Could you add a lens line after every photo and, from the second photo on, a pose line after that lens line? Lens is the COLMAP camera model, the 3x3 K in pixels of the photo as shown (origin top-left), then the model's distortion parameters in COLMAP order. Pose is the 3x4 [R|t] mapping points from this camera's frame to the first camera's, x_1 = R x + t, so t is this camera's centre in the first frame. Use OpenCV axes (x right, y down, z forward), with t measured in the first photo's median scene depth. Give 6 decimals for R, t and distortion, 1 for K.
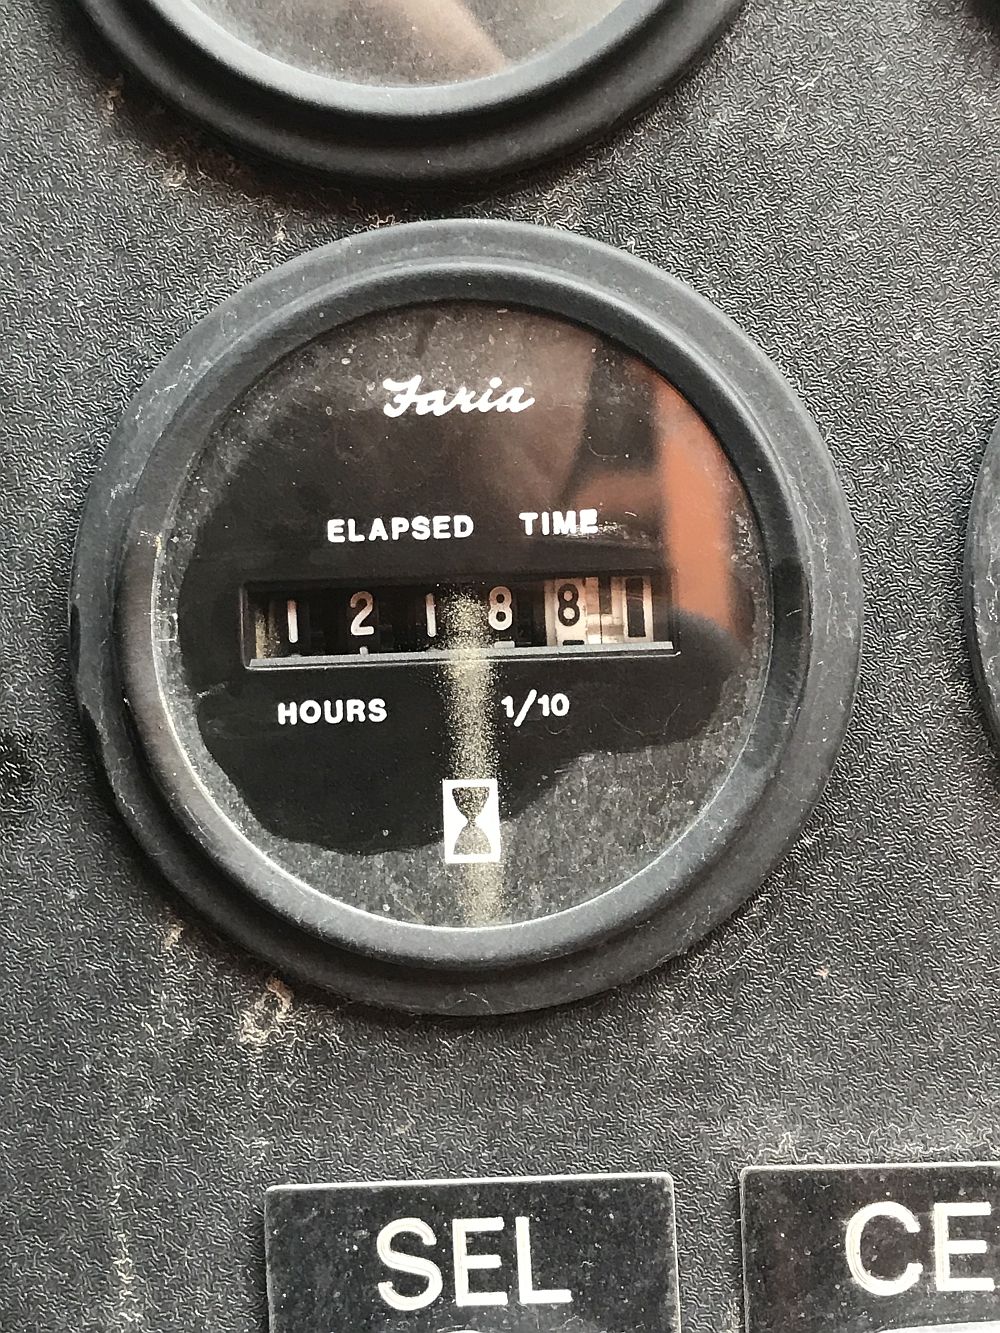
lens RADIAL K [[2188.8, 0, 495.5], [0, 2188.8, 666.9], [0, 0, 1]] dist [0.050050, 0.000000]
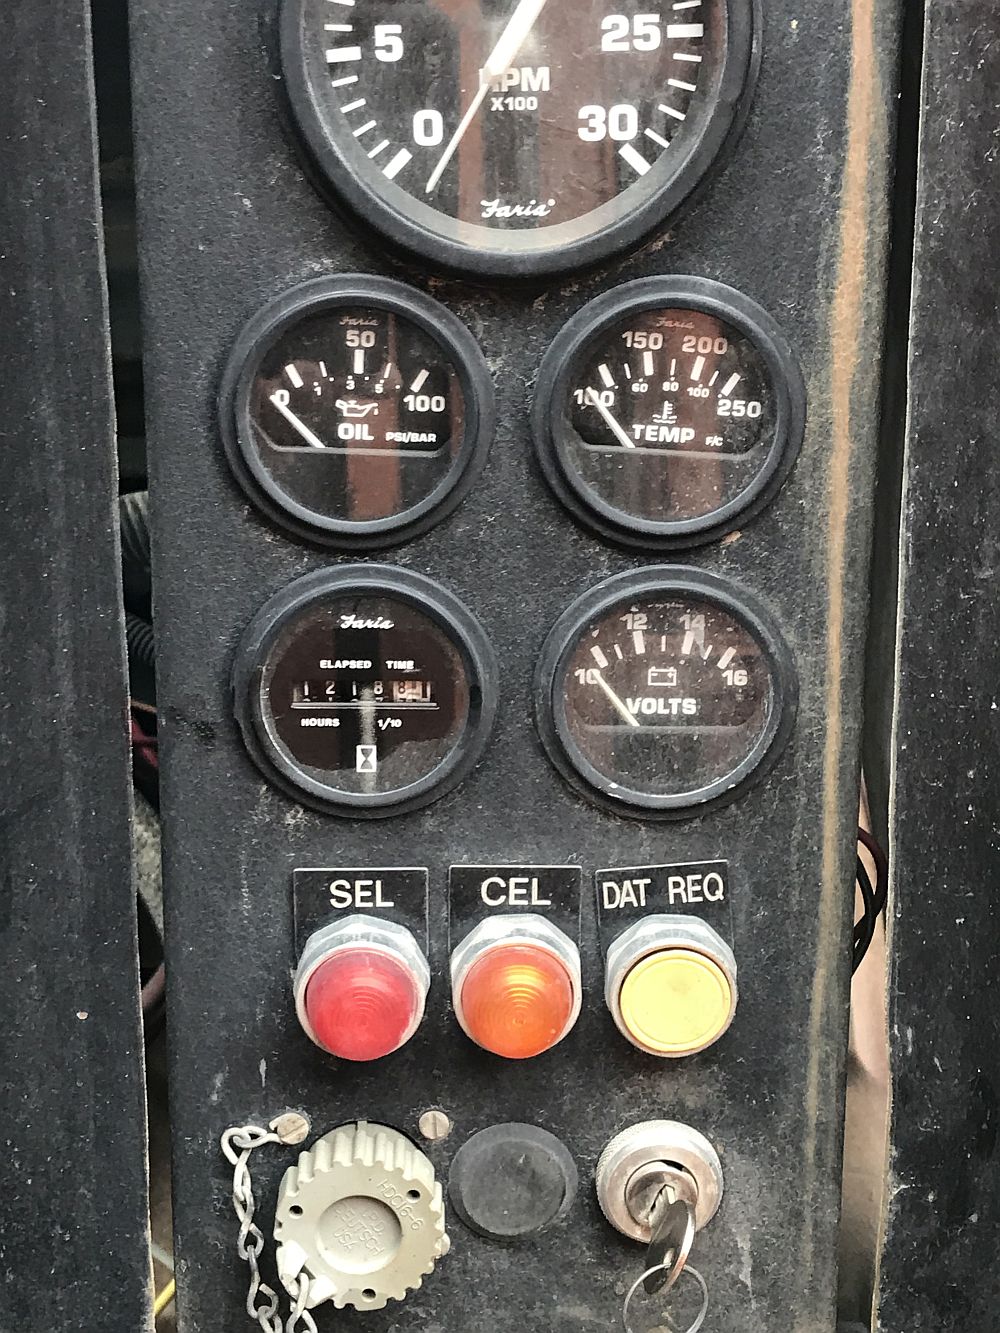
lens RADIAL K [[2188.8, 0, 501.4], [0, 2188.8, 665.6], [0, 0, 1]] dist [0.050050, 0.000000]
pose [[0.992526, 0.019792, 0.120416, -0.191249], [-0.057447, 0.946363, 0.317957, -1.015045], [-0.107665, -0.322498, 0.940427, -1.799999]]
